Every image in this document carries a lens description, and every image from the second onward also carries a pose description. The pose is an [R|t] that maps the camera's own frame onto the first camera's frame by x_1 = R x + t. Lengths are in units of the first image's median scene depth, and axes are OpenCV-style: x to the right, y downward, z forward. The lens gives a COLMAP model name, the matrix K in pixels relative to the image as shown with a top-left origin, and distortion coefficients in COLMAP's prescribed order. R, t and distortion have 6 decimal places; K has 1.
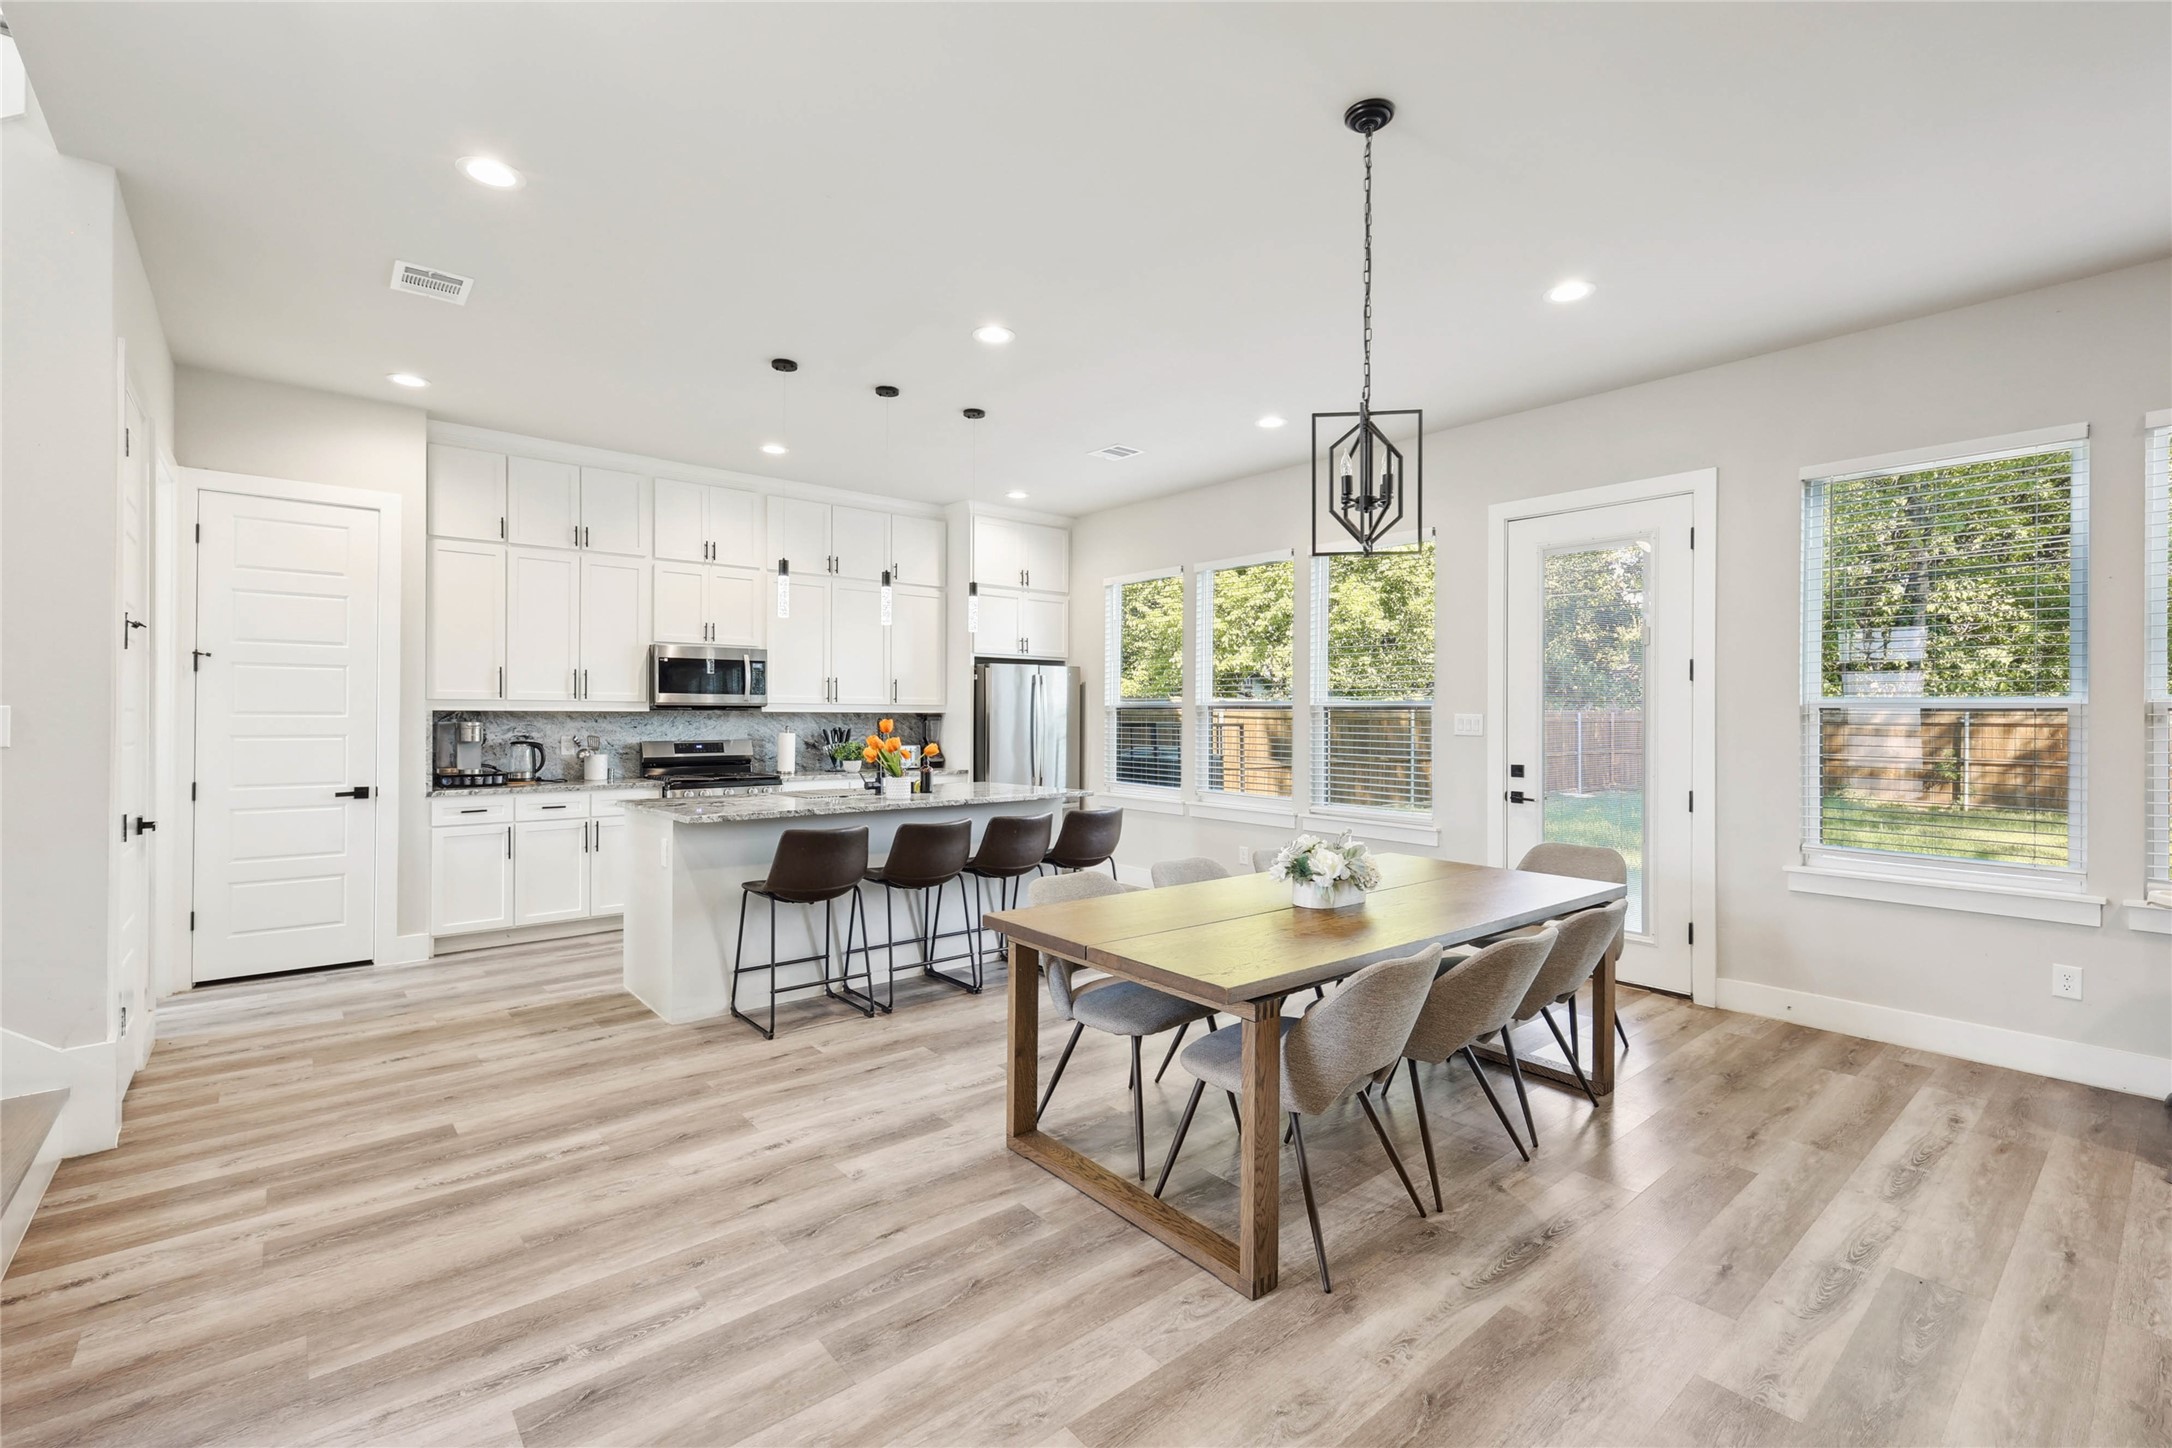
lens RADIAL K [[954.6, 0, 1083.0], [0, 954.6, 711.9], [0, 0, 1]] dist [0.004371, 0.000685]
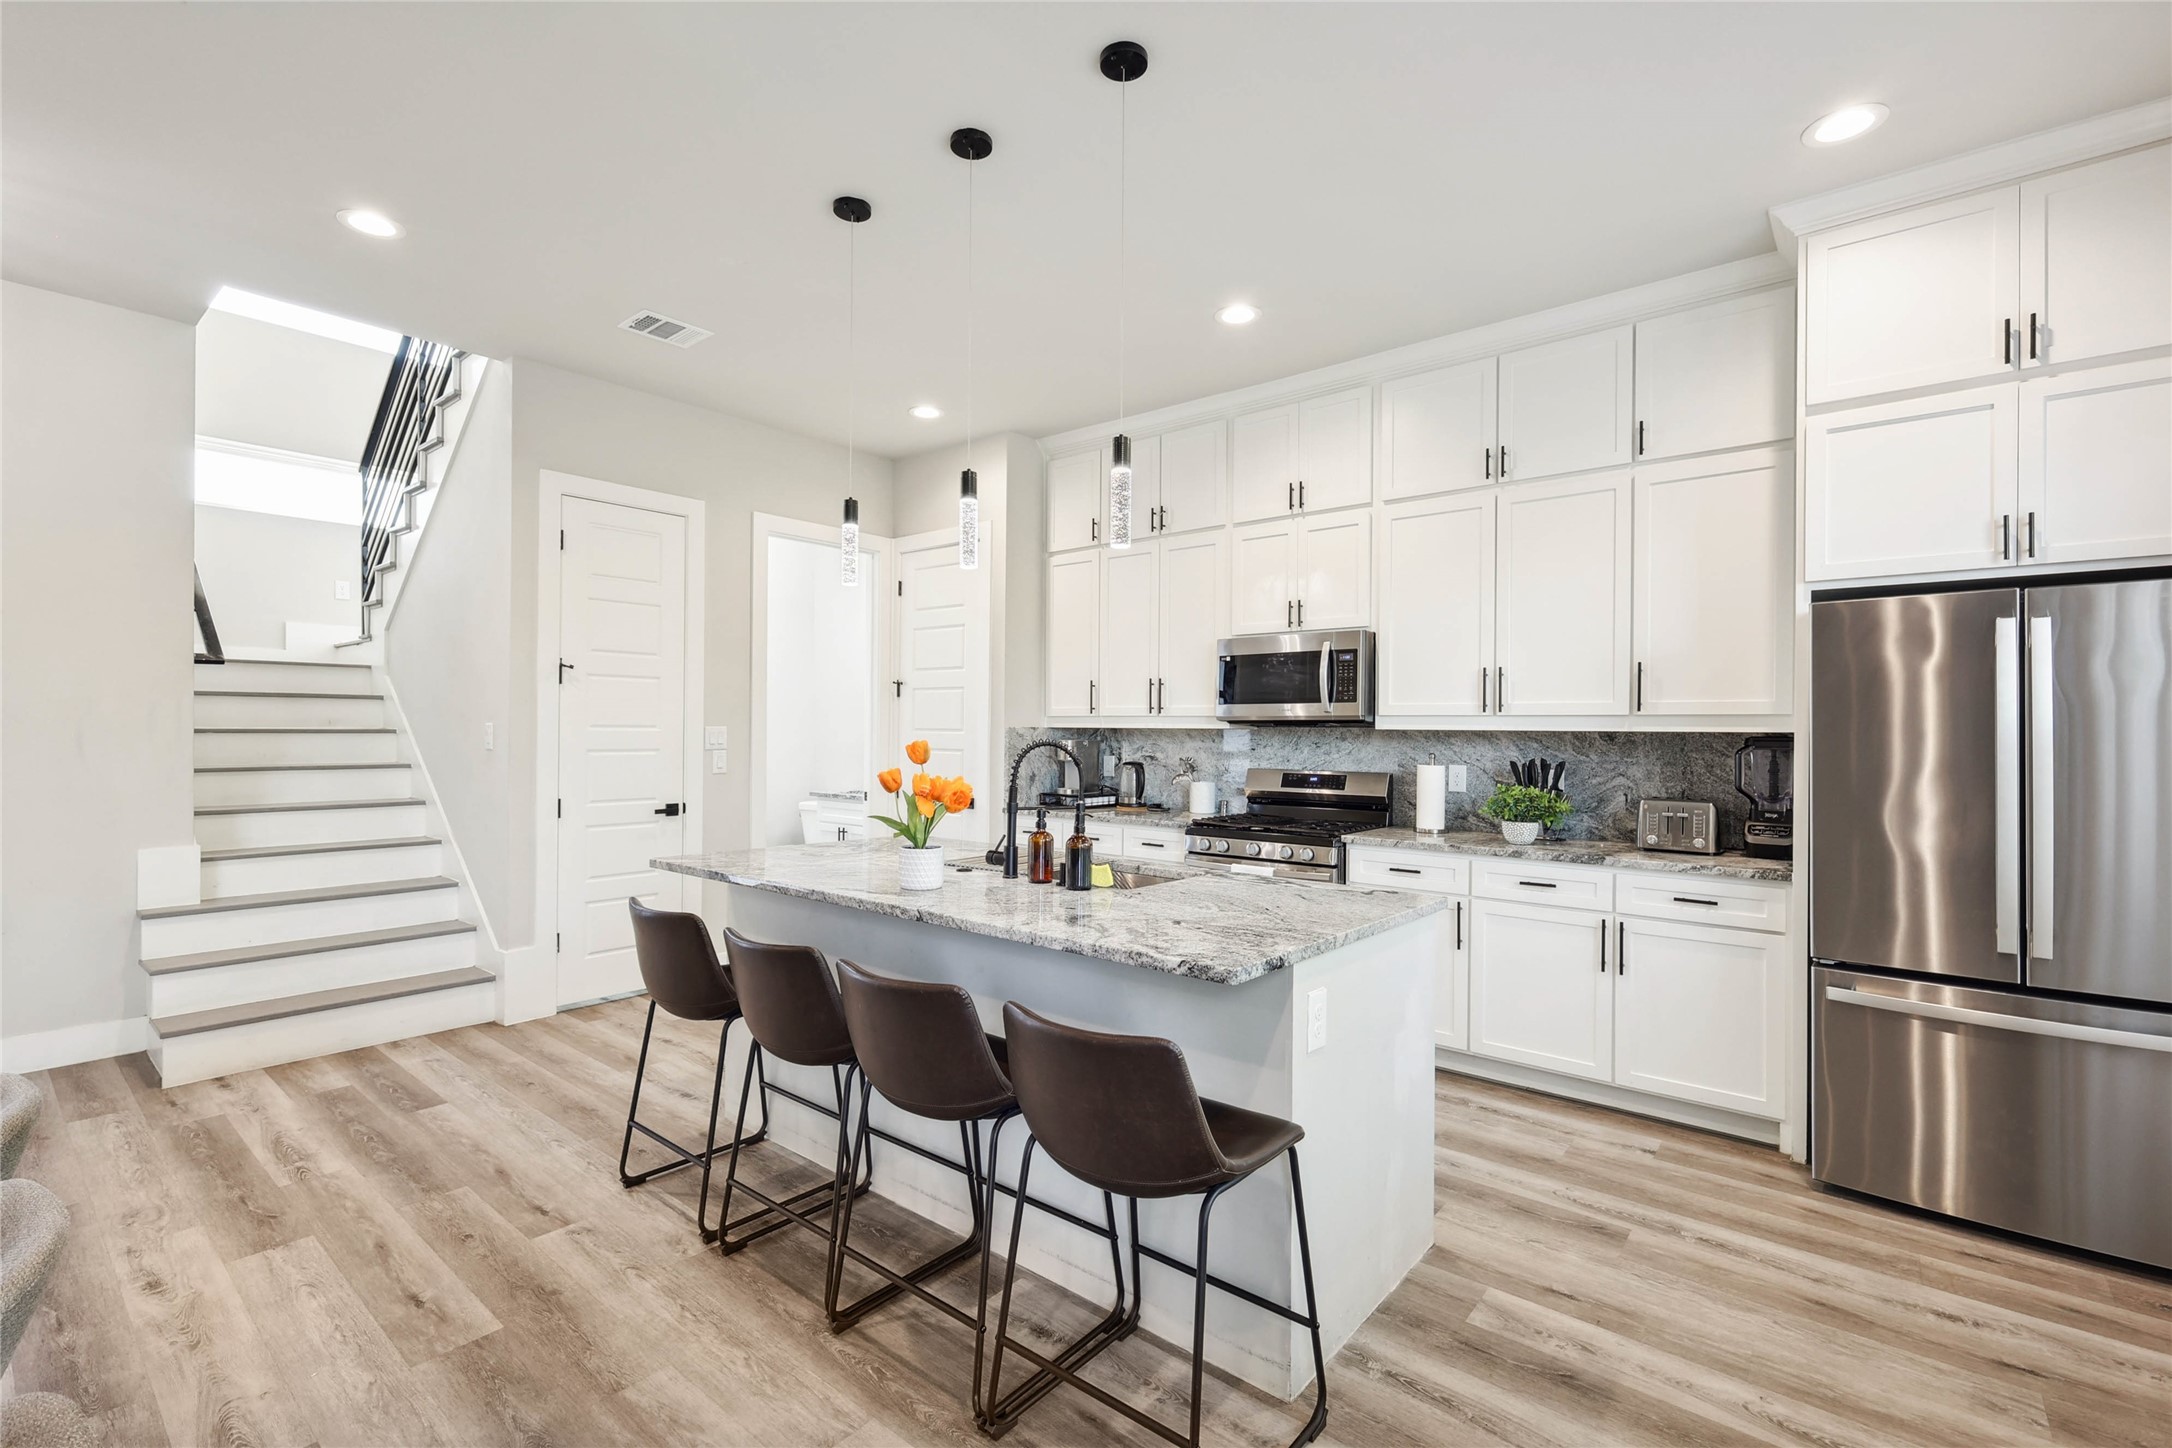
lens RADIAL K [[954.6, 0, 1080.6], [0, 954.6, 725.6], [0, 0, 1]] dist [0.004371, 0.000685]
pose [[0.172406, -0.004882, -0.985014, 0.294415], [-0.003476, 0.999978, -0.005564, 0.001627], [0.985020, 0.004383, 0.172385, 0.823105]]
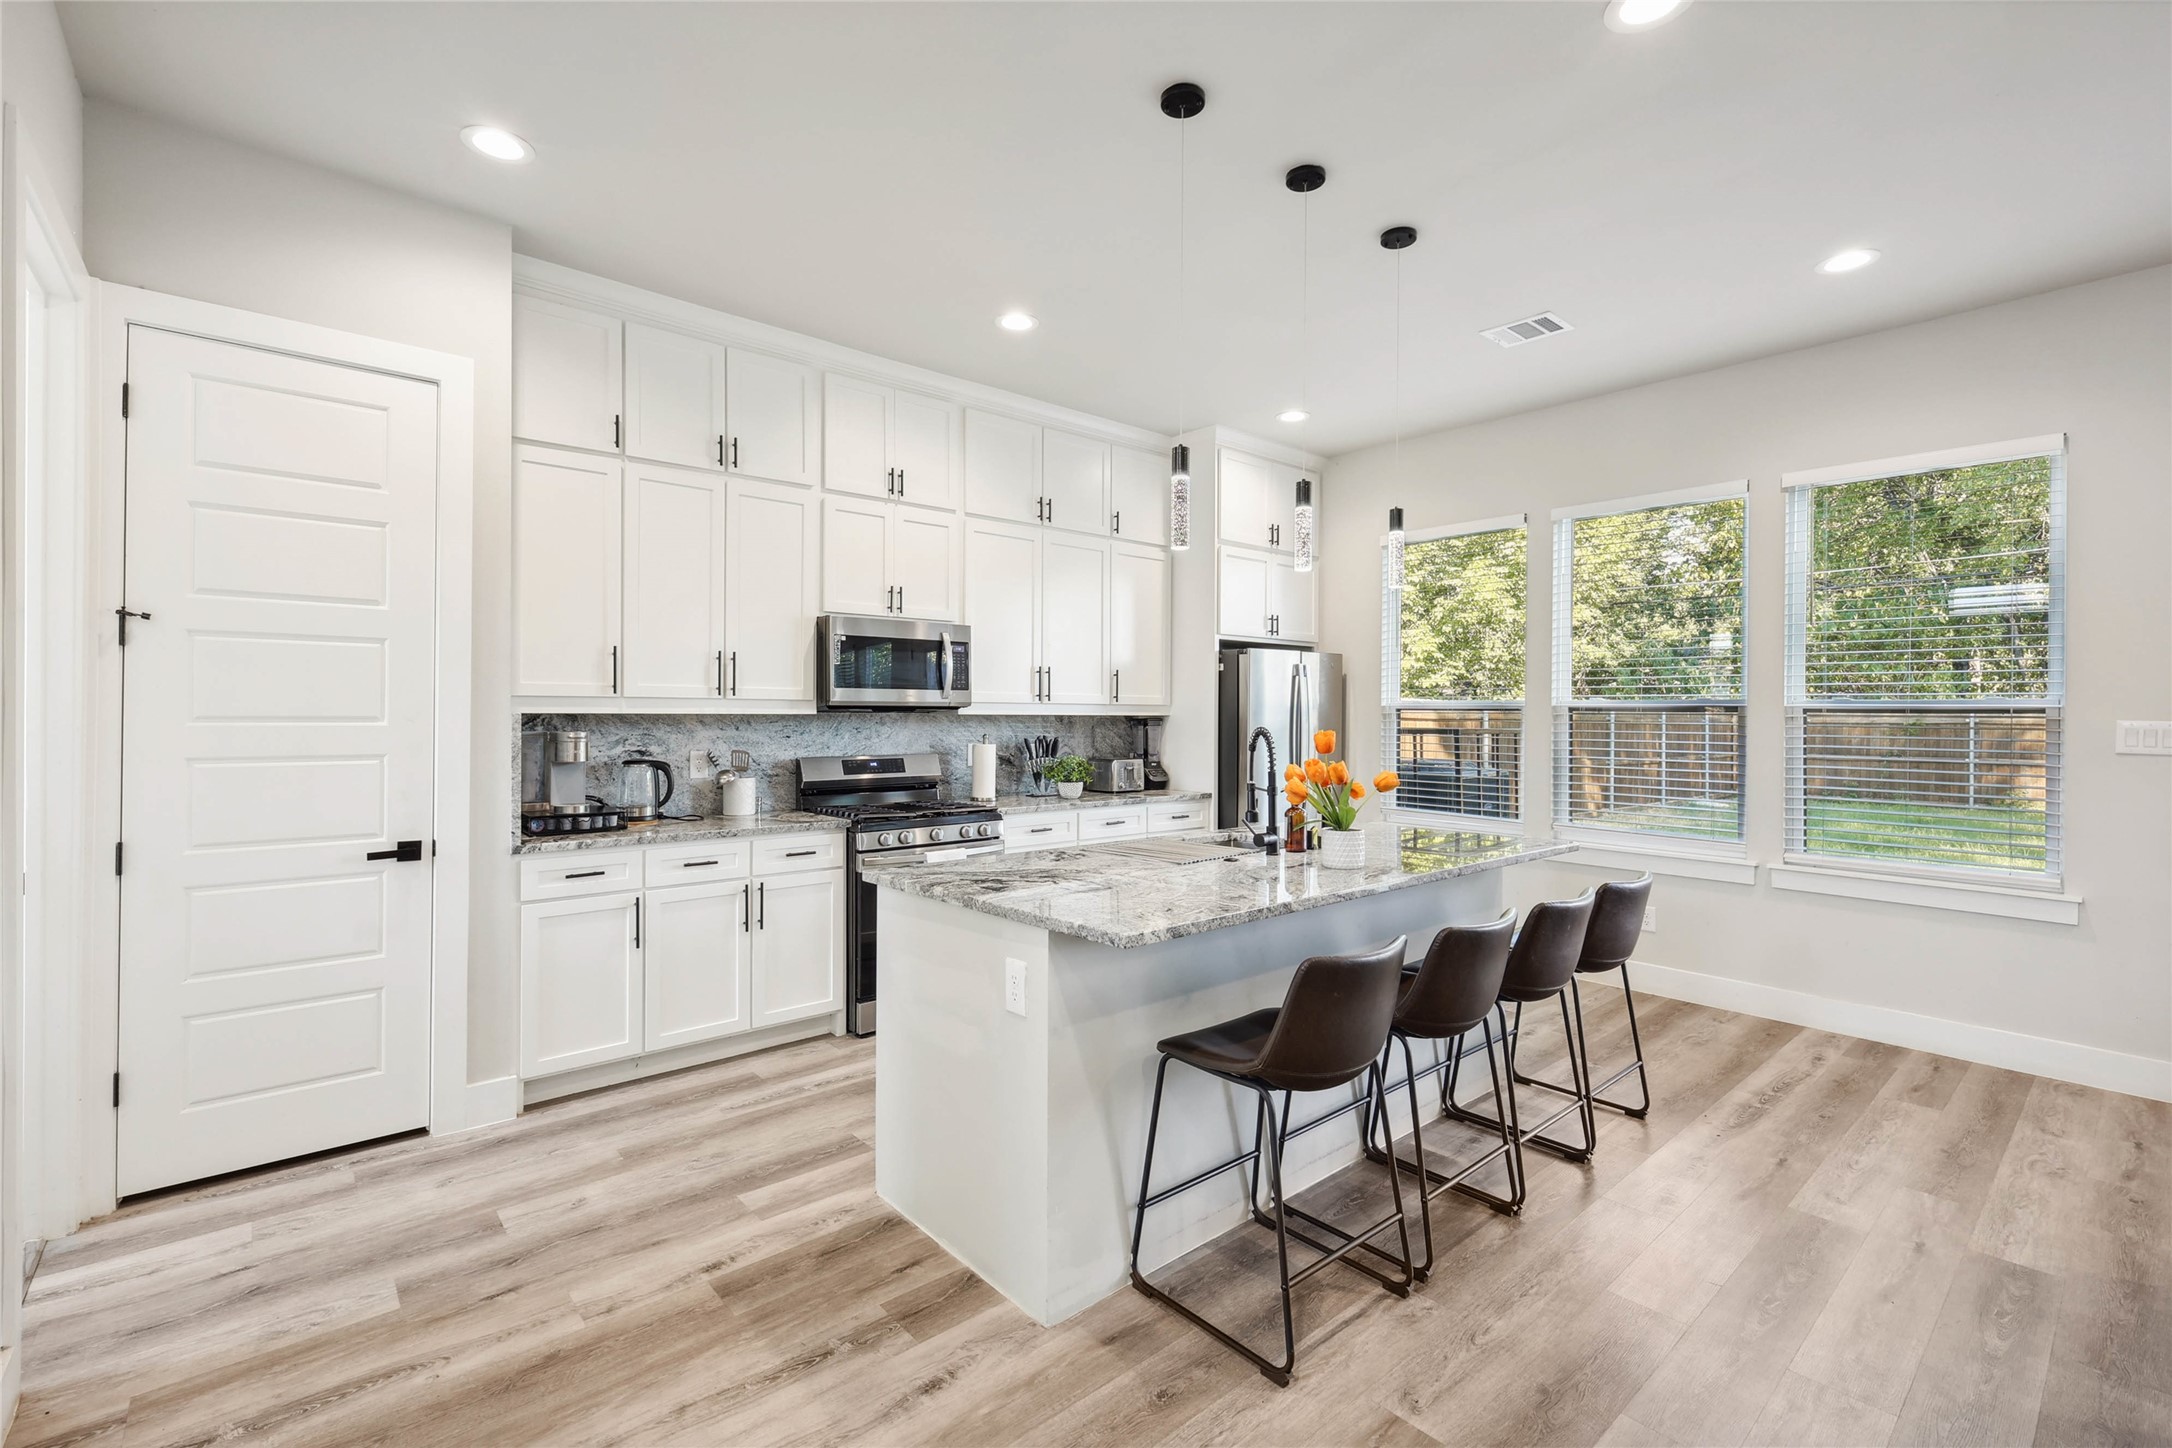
lens RADIAL K [[954.6, 0, 1083.5], [0, 954.6, 709.4], [0, 0, 1]] dist [0.004371, 0.000685]
pose [[0.999895, 0.001144, 0.014422, -0.298602], [-0.001128, 0.999999, -0.001102, -0.003805], [-0.014424, 0.001085, 0.999895, 0.345586]]
